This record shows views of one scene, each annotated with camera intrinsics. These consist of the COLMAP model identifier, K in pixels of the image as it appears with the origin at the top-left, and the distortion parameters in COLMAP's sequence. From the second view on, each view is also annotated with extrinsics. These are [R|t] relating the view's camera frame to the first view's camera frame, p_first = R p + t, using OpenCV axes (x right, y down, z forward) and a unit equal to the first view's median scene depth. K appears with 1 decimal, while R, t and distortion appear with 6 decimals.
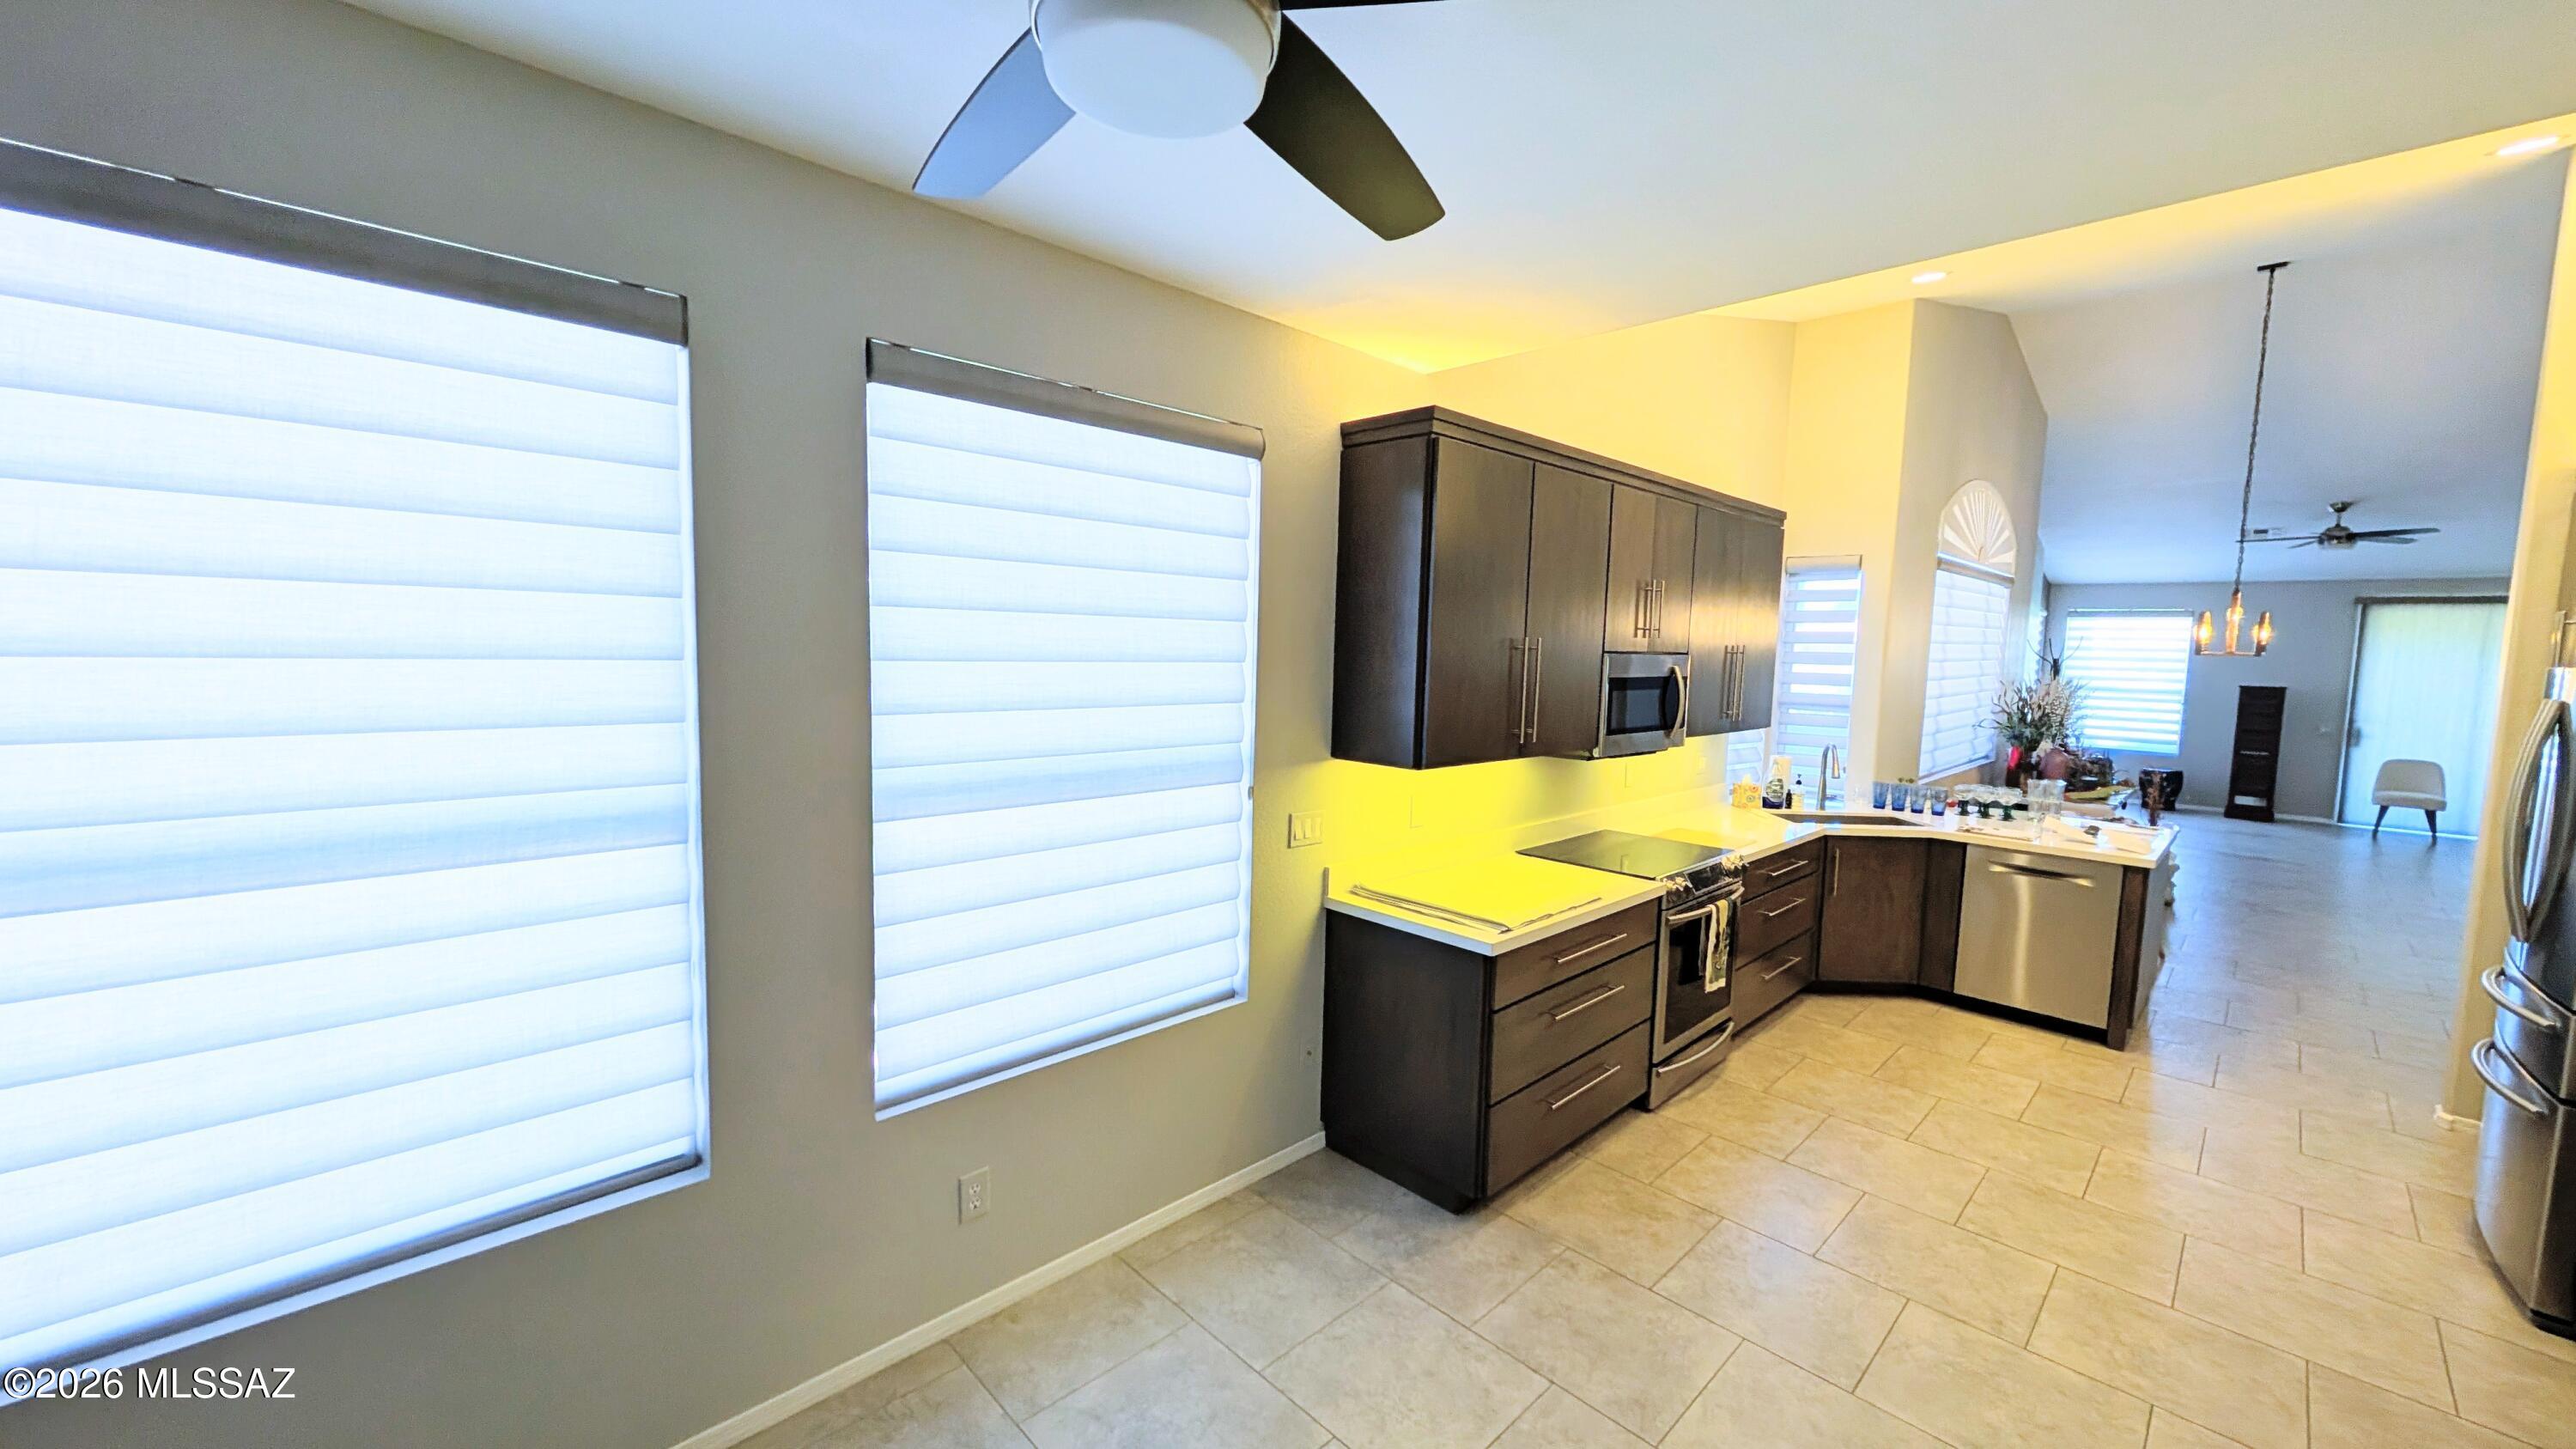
lens RADIAL K [[972.6, 0, 1291.2], [0, 972.6, 733.3], [0, 0, 1]] dist [0.000219, -0.000050]
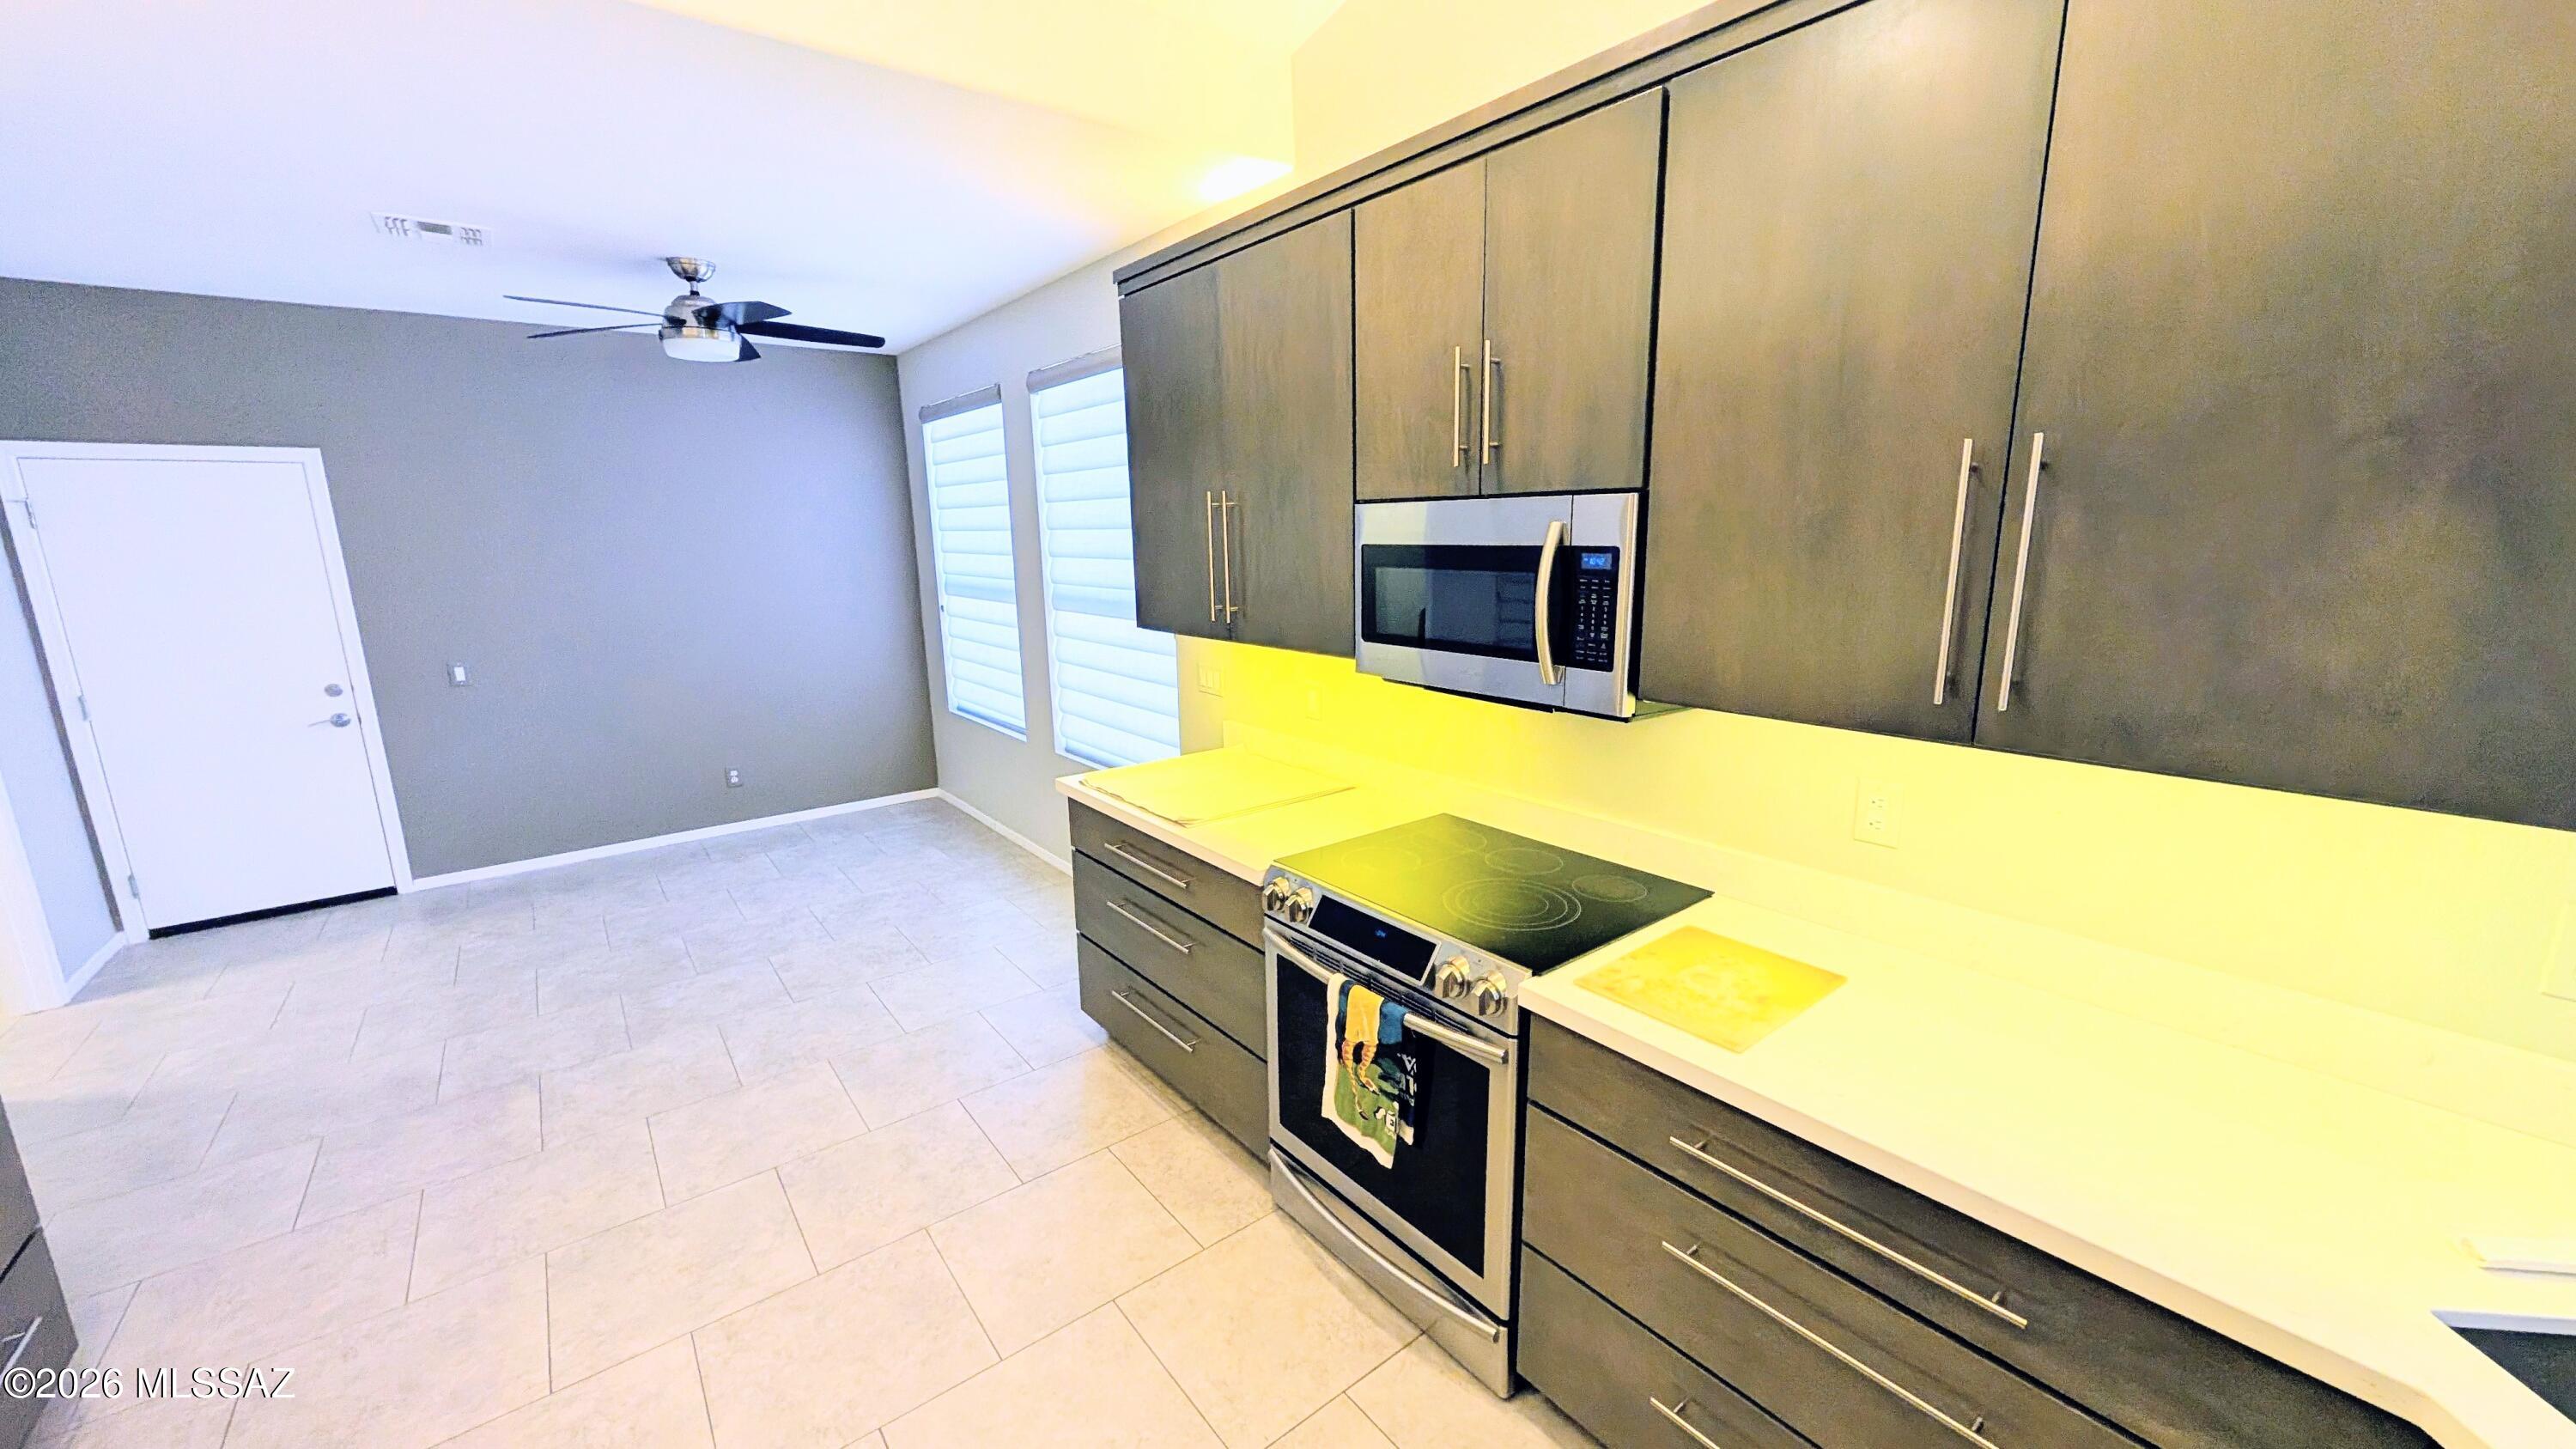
lens RADIAL K [[972.6, 0, 1291.5], [0, 972.6, 721.3], [0, 0, 1]] dist [0.000219, -0.000050]
pose [[-0.112301, 0.179458, -0.977335, 1.367759], [-0.072816, 0.979426, 0.188209, -0.086656], [0.991003, 0.092302, -0.096923, 1.484117]]
